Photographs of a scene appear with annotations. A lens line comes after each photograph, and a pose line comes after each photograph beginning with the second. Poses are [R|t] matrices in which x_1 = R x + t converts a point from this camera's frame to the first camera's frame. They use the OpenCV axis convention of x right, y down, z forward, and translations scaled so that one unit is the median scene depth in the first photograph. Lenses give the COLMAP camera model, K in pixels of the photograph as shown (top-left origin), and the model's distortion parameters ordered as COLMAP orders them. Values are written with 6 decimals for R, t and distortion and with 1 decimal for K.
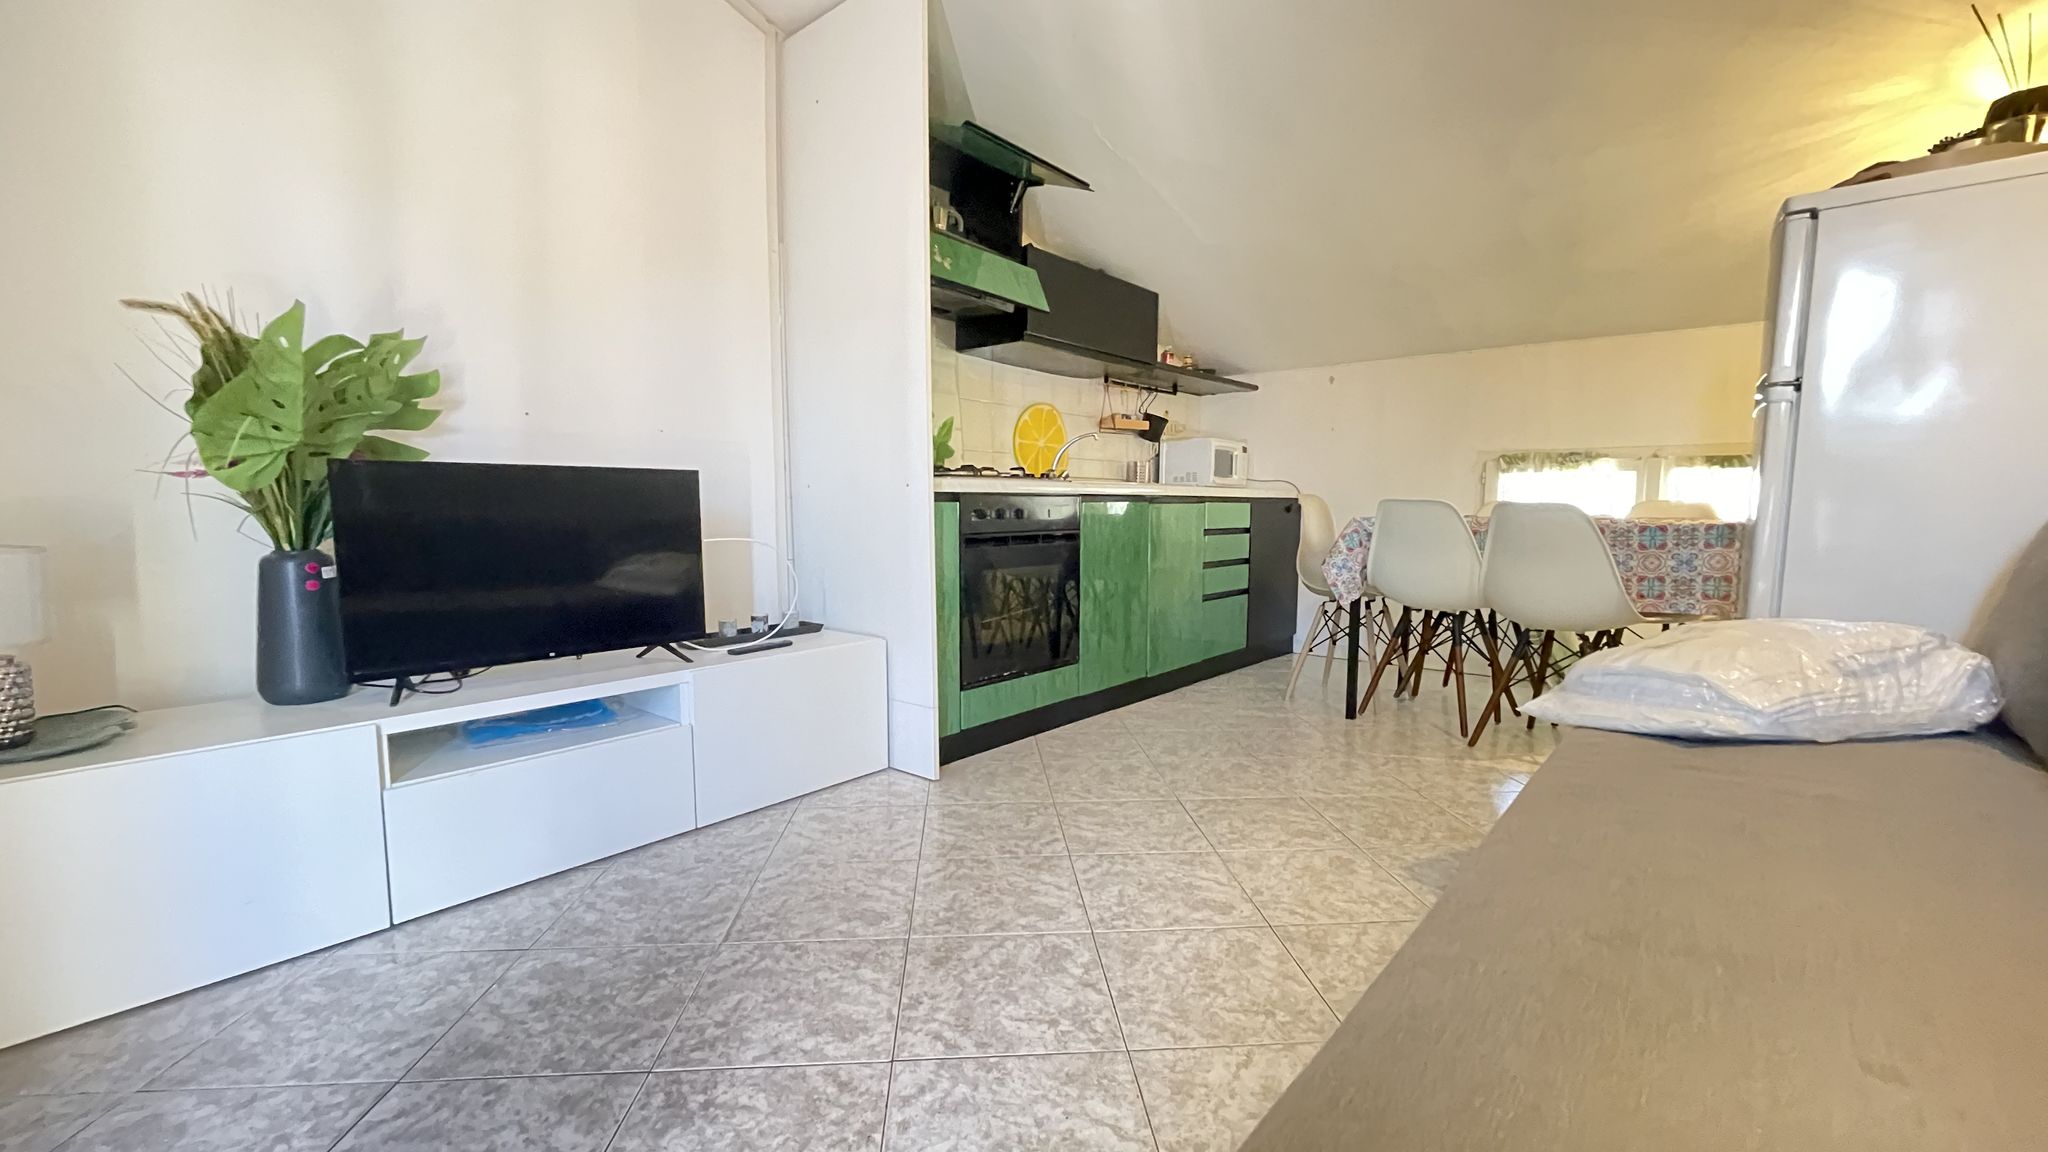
lens RADIAL K [[821.6, 0, 1020.1], [0, 821.6, 584.8], [0, 0, 1]] dist [-0.001017, -0.000418]
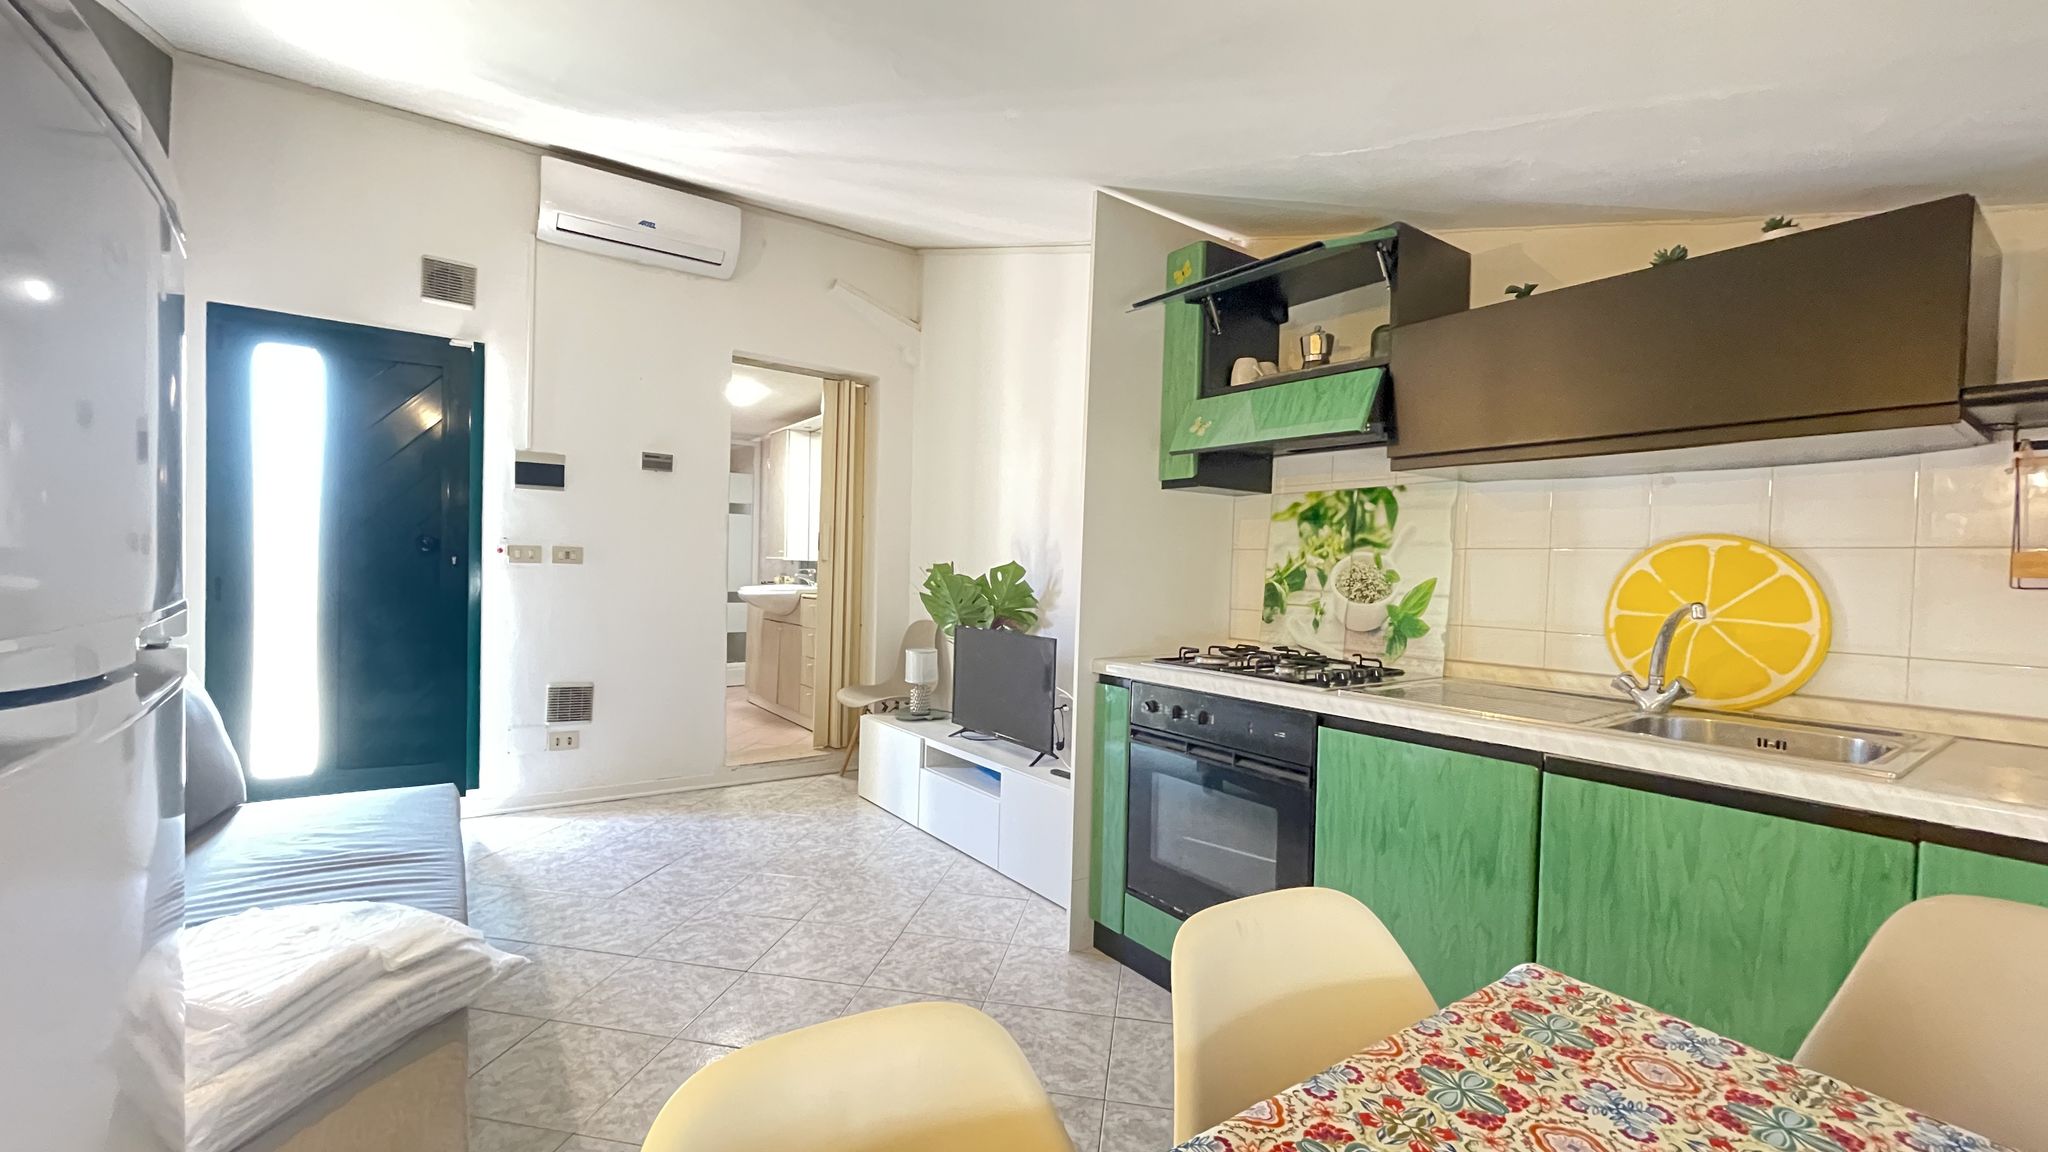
lens RADIAL K [[821.6, 0, 1020.1], [0, 821.6, 584.8], [0, 0, 1]] dist [-0.001017, -0.000418]
pose [[-0.240247, 0.010672, -0.970653, 0.712694], [-0.120635, 0.991860, 0.040763, -0.198233], [0.963187, 0.126888, -0.237004, 0.884432]]
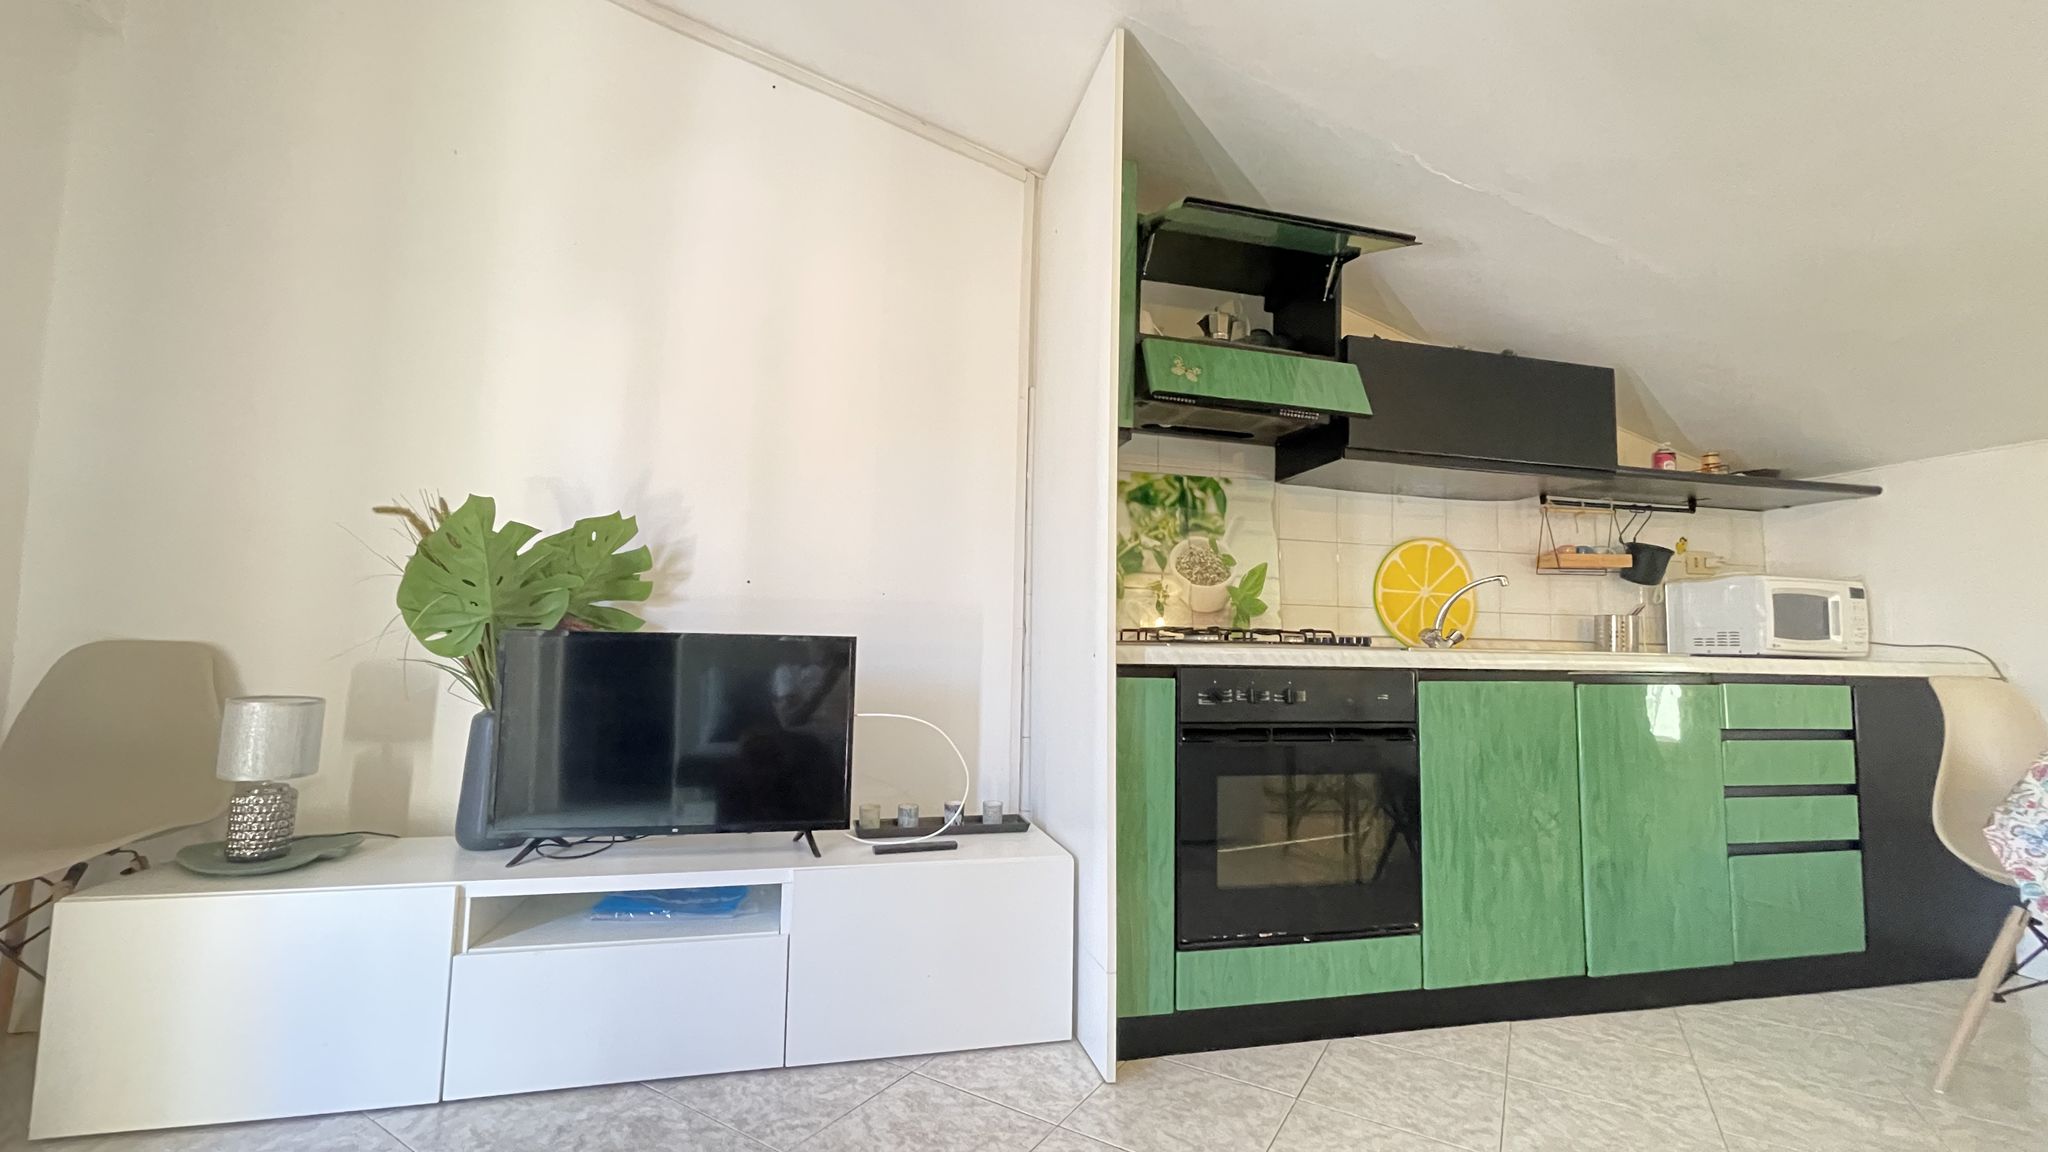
lens RADIAL K [[821.6, 0, 1020.1], [0, 821.6, 584.8], [0, 0, 1]] dist [-0.001017, -0.000418]
pose [[0.808471, -0.032770, -0.587624, 0.200225], [-0.075485, 0.984428, -0.158754, -0.045748], [0.583676, 0.172704, 0.793408, 0.263634]]
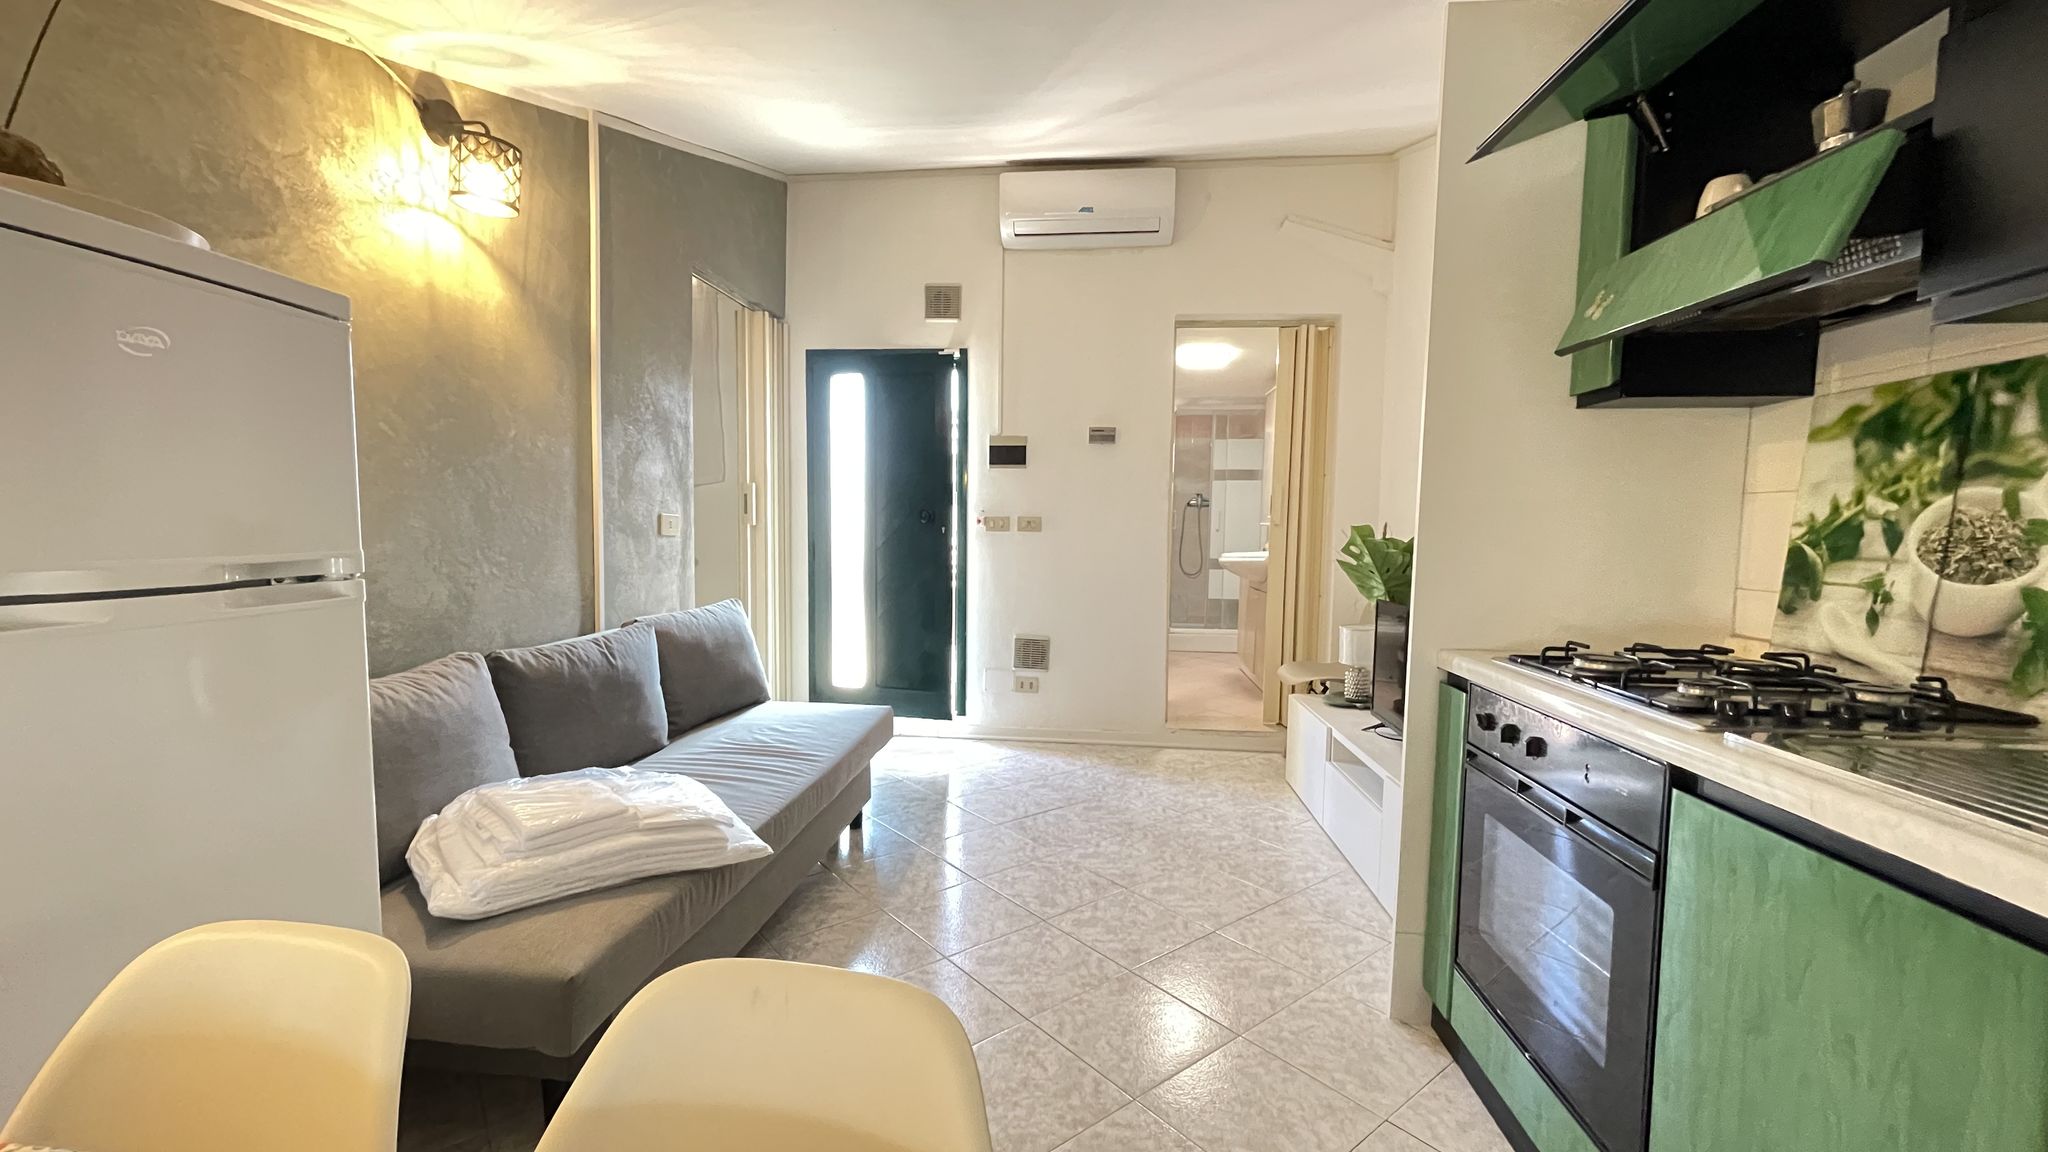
lens RADIAL K [[820.1, 0, 1021.1], [0, 820.1, 590.0], [0, 0, 1]] dist [0.000116, -0.004086]
pose [[-0.817966, 0.033268, -0.574303, 0.502904], [-0.068863, 0.985486, 0.155165, -0.216190], [0.571130, 0.166468, -0.803803, 1.074062]]
